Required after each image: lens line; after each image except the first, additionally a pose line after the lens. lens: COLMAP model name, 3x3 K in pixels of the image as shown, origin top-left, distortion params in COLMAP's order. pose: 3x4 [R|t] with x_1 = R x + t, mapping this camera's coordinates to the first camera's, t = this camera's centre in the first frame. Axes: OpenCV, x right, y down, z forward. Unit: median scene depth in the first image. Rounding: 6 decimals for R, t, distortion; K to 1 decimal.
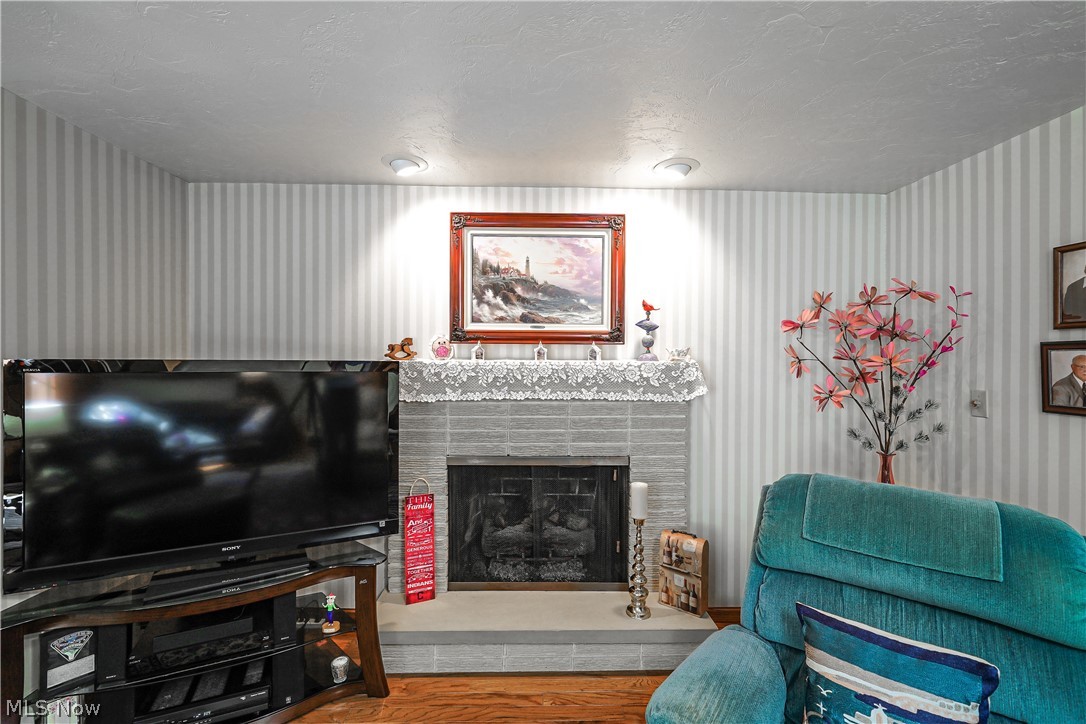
lens RADIAL K [[480.3, 0, 544.9], [0, 480.3, 365.4], [0, 0, 1]] dist [-0.001291, -0.000046]
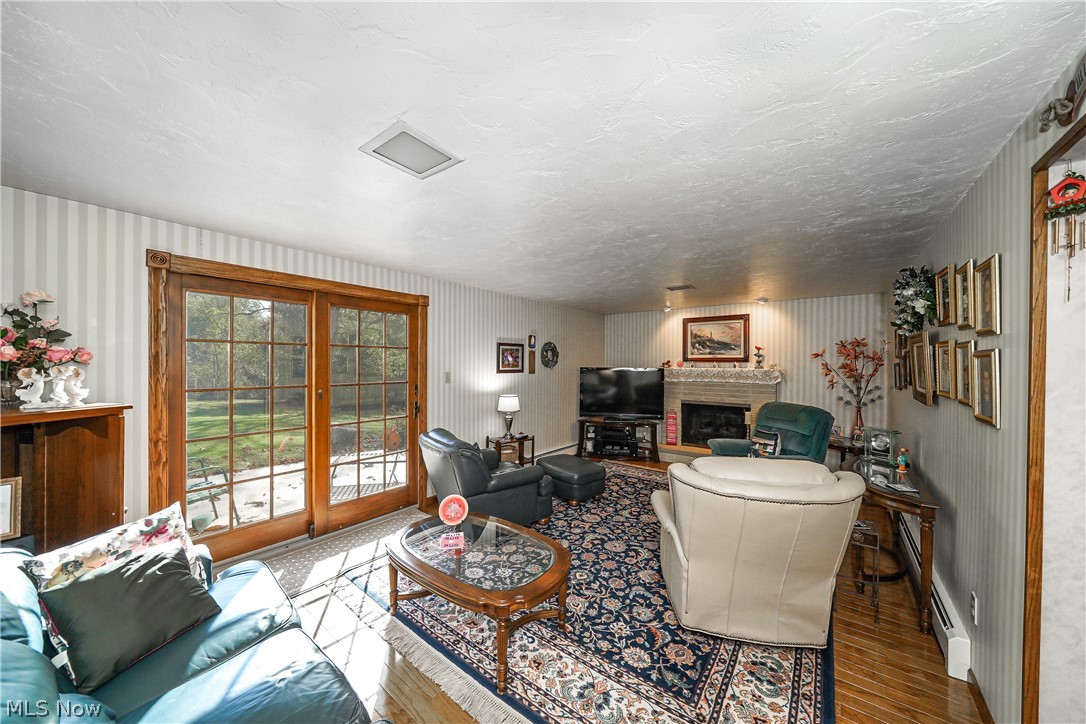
lens RADIAL K [[375.0, 0, 539.3], [0, 375.0, 362.3], [0, 0, 1]] dist [-0.000970, -0.000034]
pose [[0.777877, -0.000750, -0.628416, 0.572302], [-0.008382, 0.999898, -0.011570, -0.010741], [0.628360, 0.014267, 0.777792, -1.367987]]
